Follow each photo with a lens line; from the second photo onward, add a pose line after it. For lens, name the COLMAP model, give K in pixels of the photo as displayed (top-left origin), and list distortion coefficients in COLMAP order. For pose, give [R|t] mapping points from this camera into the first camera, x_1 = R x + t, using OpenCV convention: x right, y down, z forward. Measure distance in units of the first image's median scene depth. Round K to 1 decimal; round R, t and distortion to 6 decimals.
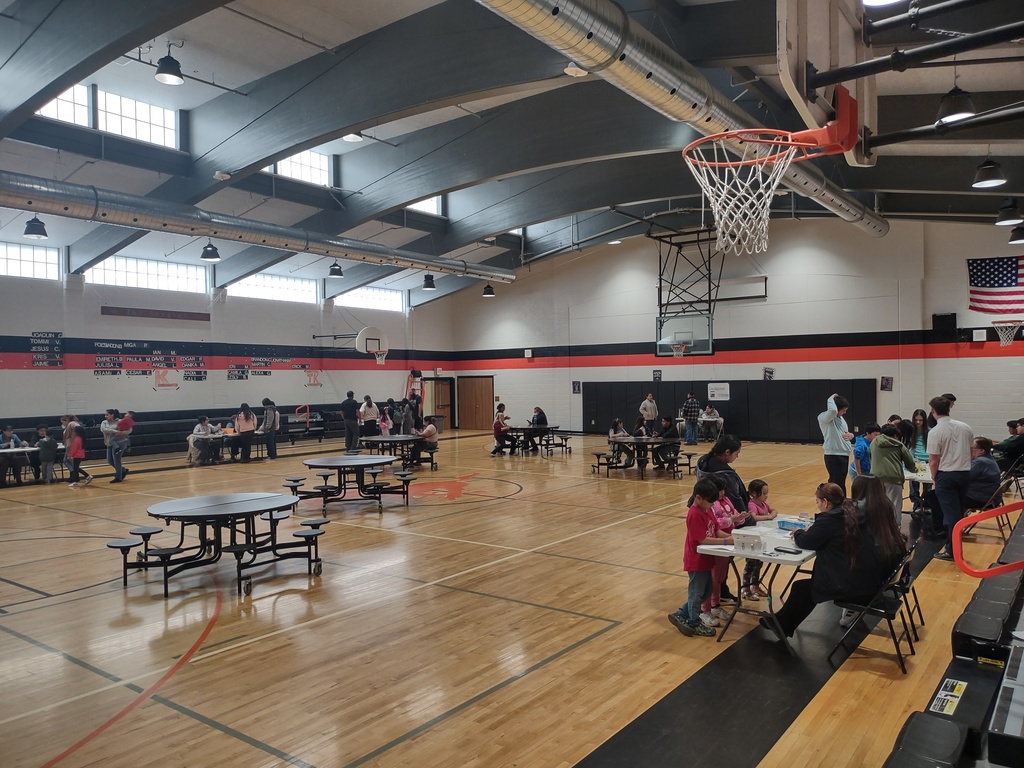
lens RADIAL K [[736.8, 0, 512.0], [0, 736.8, 384.0], [0, 0, 1]] dist [0.065342, 0.001488]
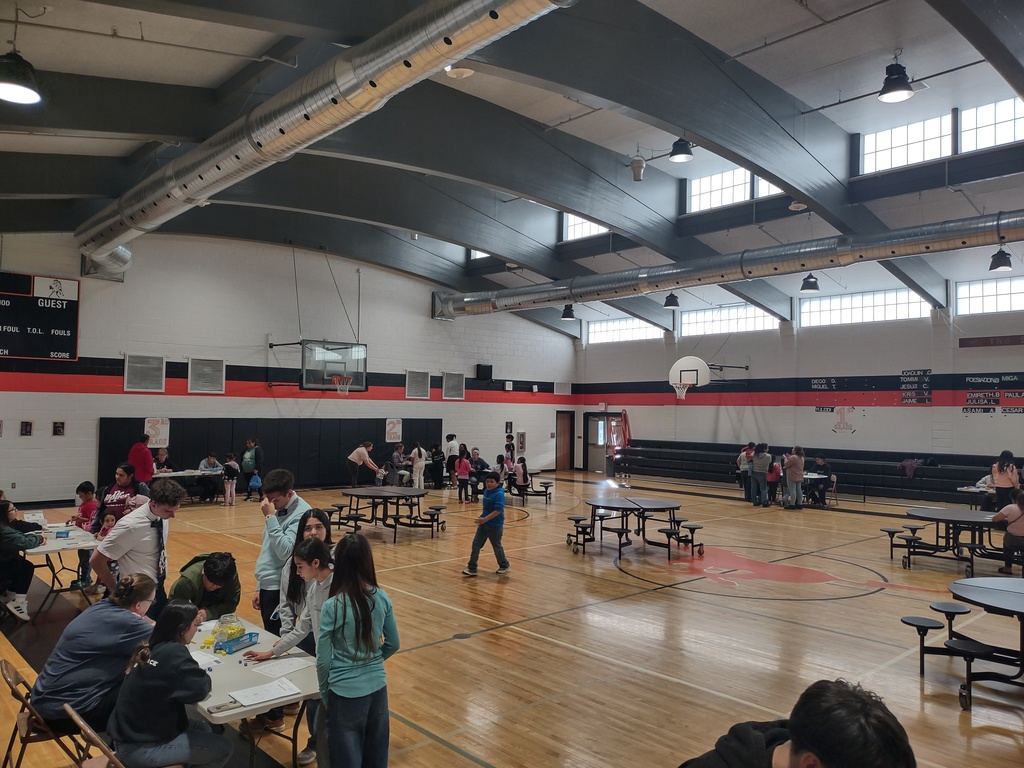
lens RADIAL K [[772.6, 0, 512.0], [0, 772.6, 384.0], [0, 0, 1]] dist [0.002415, -0.001185]
pose [[-0.176095, -0.028153, -0.983971, 0.515970], [-0.022948, 0.999437, -0.024489, -0.011474], [0.984106, 0.018268, -0.176641, 0.651145]]
